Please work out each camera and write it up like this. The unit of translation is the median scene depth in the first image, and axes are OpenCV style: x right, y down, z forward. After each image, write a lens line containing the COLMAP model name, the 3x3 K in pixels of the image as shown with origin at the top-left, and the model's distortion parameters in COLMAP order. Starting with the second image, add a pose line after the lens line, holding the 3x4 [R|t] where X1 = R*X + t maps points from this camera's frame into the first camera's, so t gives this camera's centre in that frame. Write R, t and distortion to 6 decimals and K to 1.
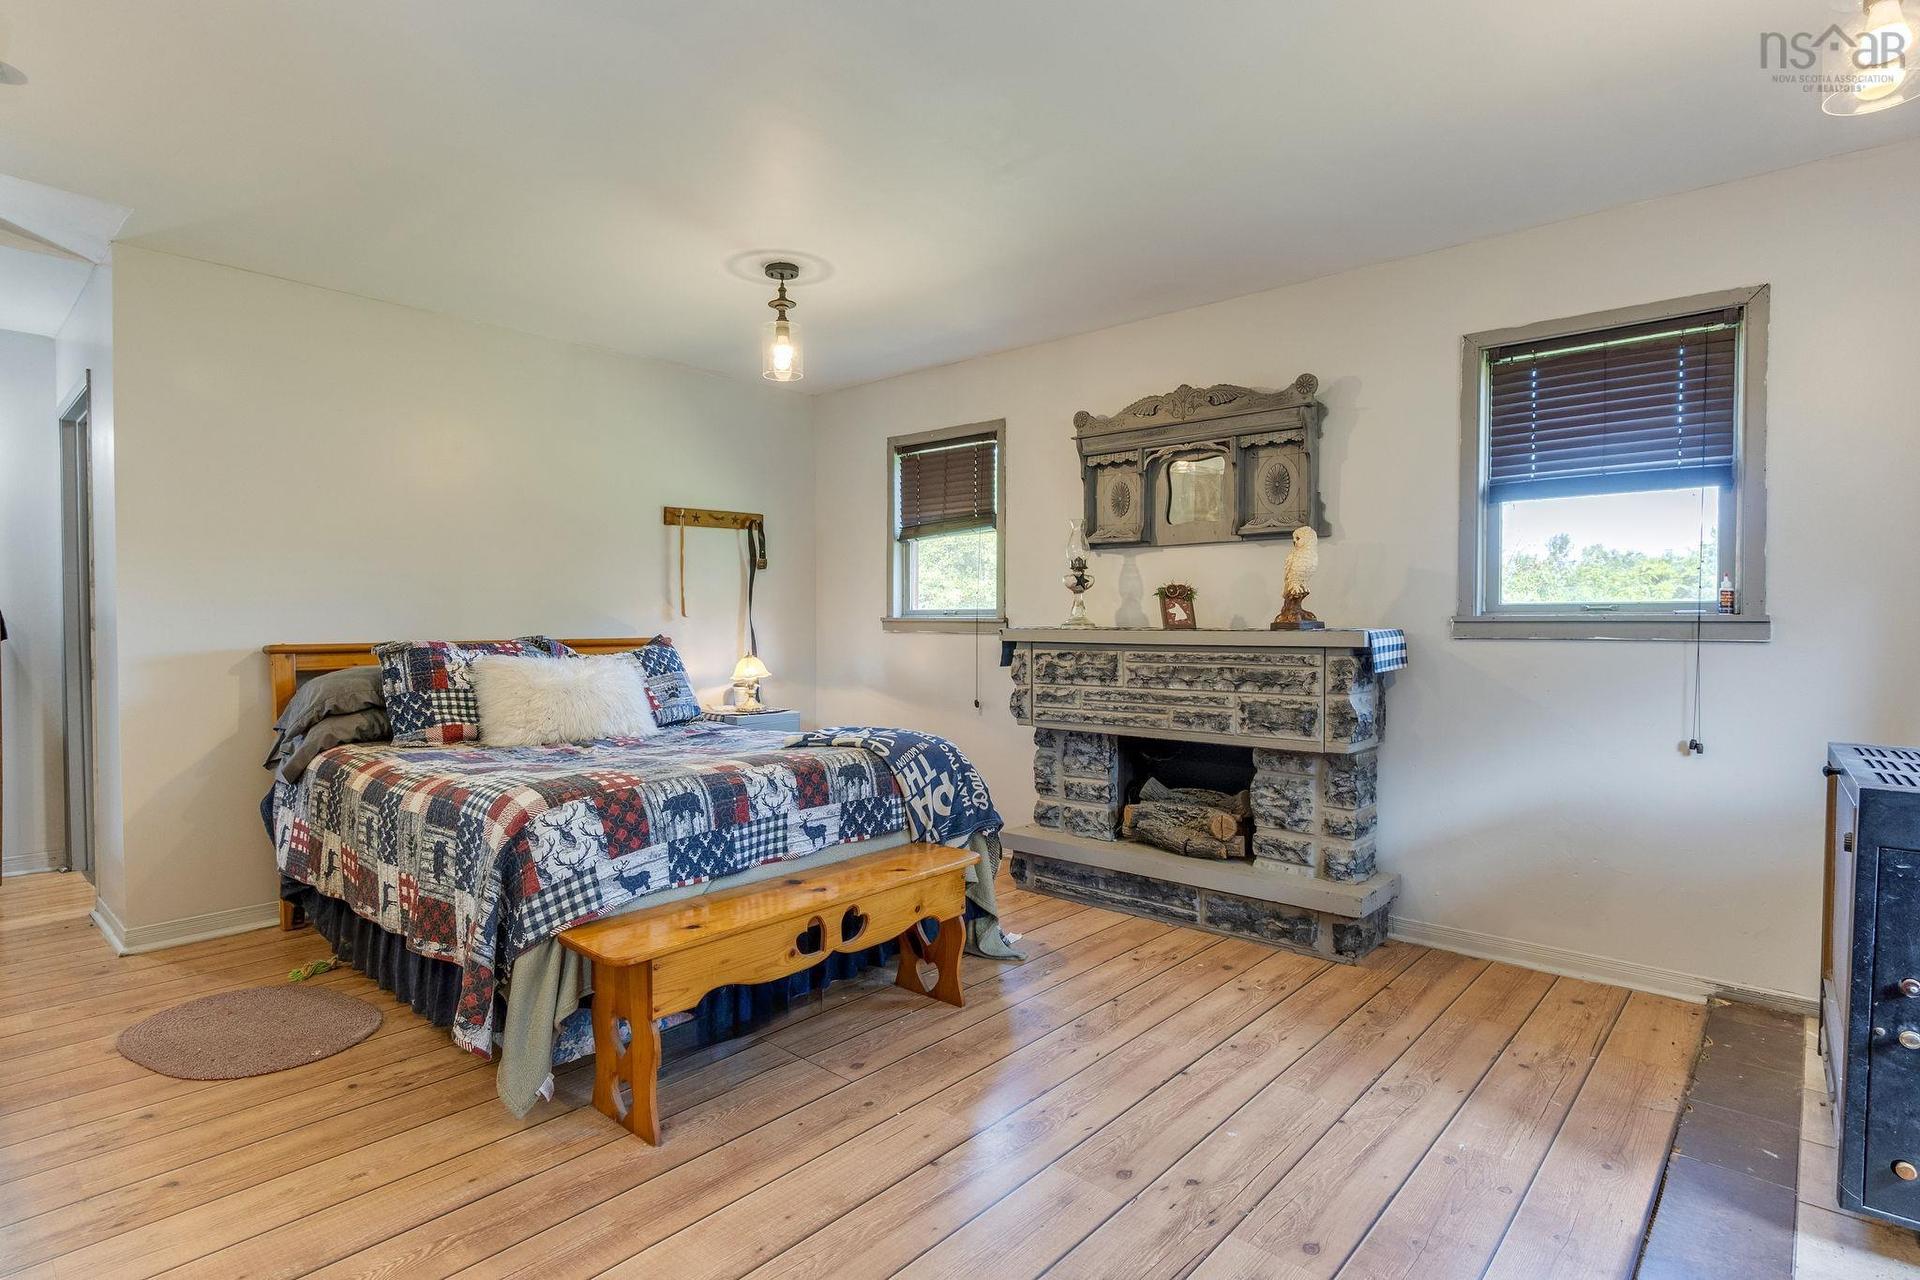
lens RADIAL K [[950.7, 0, 958.7], [0, 950.7, 643.5], [0, 0, 1]] dist [-0.010580, 0.002206]
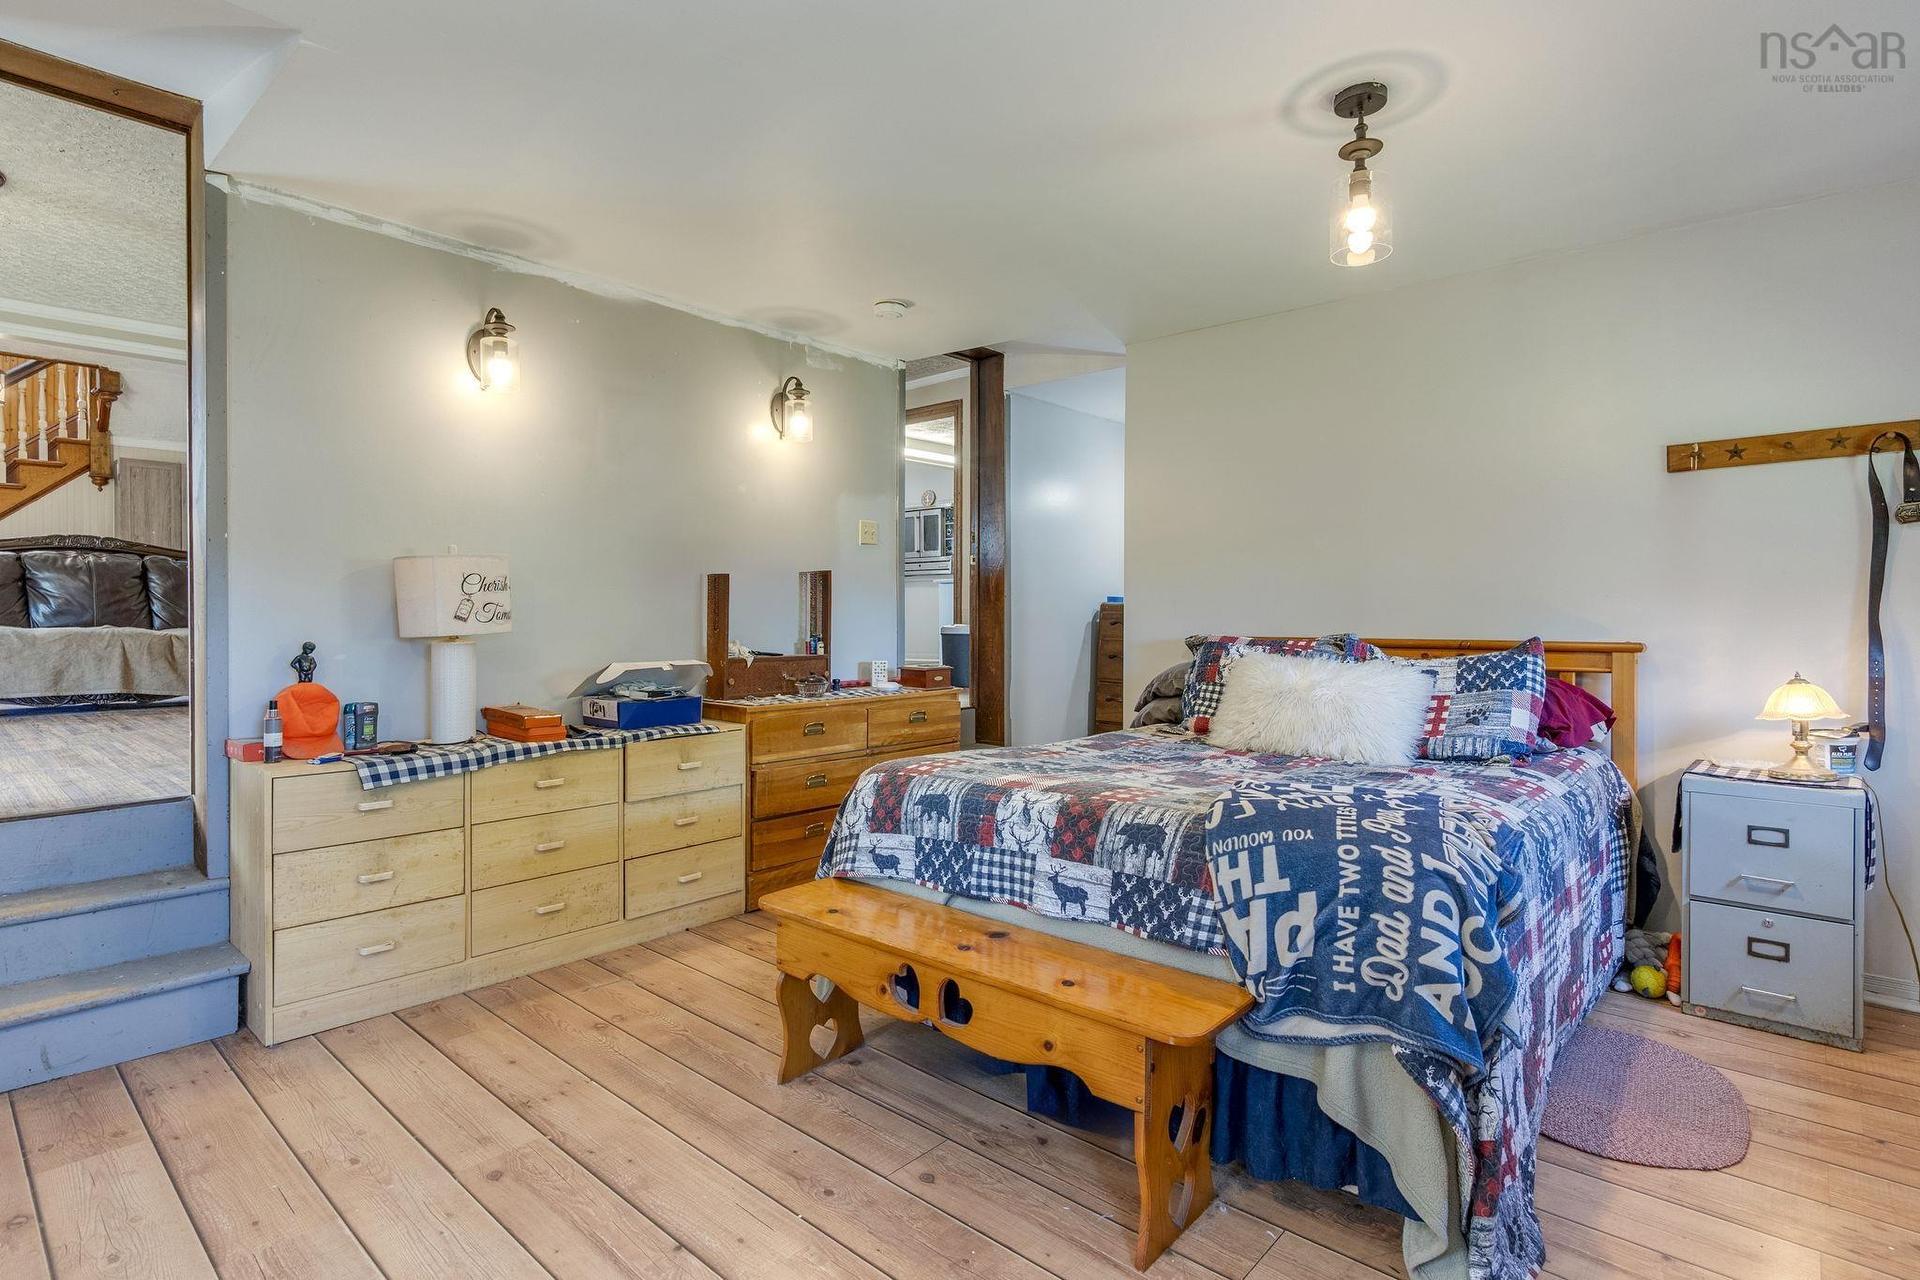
lens RADIAL K [[950.7, 0, 971.0], [0, 950.7, 621.6], [0, 0, 1]] dist [-0.010580, 0.002206]
pose [[0.017291, 0.006663, -0.999828, 0.629043], [-0.026753, 0.999623, 0.006199, -0.023168], [0.999493, 0.026641, 0.017463, 0.932814]]
